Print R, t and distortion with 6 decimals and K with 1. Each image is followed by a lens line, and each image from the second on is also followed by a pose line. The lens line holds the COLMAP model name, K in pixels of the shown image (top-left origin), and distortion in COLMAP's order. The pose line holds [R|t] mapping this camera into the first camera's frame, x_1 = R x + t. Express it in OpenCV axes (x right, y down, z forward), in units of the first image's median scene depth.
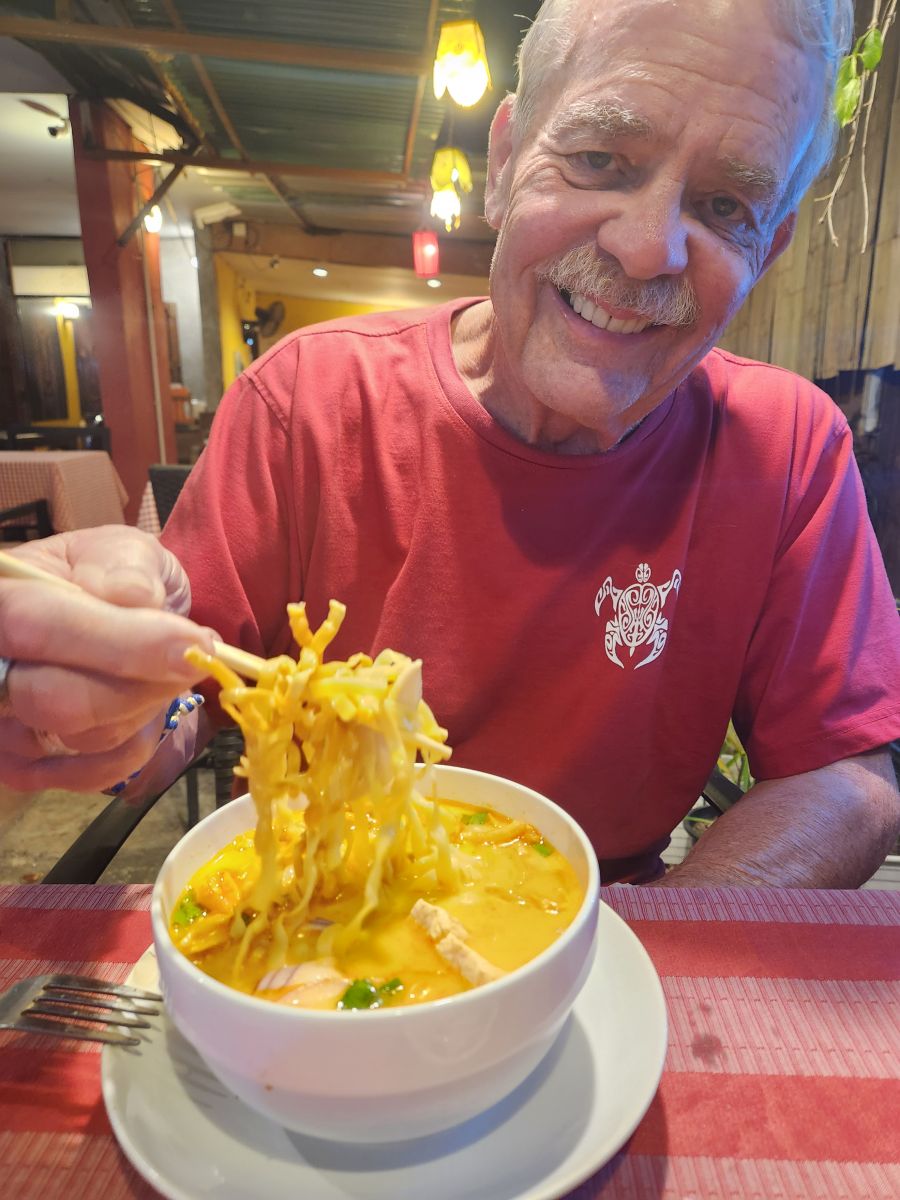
lens RADIAL K [[798.2, 0, 488.4], [0, 798.2, 598.7], [0, 0, 1]] dist [-0.002382, -0.007395]
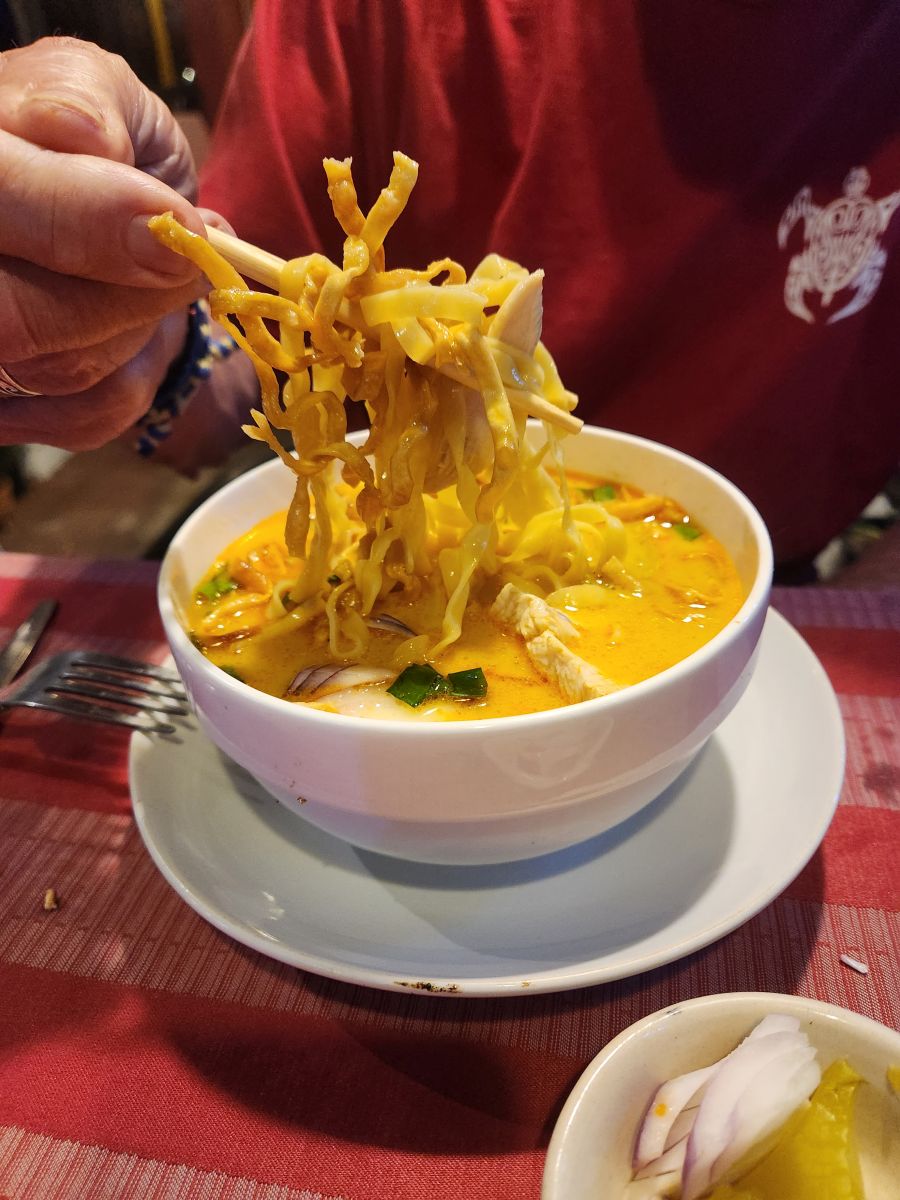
lens RADIAL K [[793.2, 0, 450.0], [0, 793.2, 600.0], [0, 0, 1]] dist [-0.117076, 0.175251]
pose [[0.974145, 0.044962, -0.221405, 0.018281], [0.037343, 0.934472, 0.354072, 0.116597], [0.222817, -0.353186, 0.908632, 0.288870]]
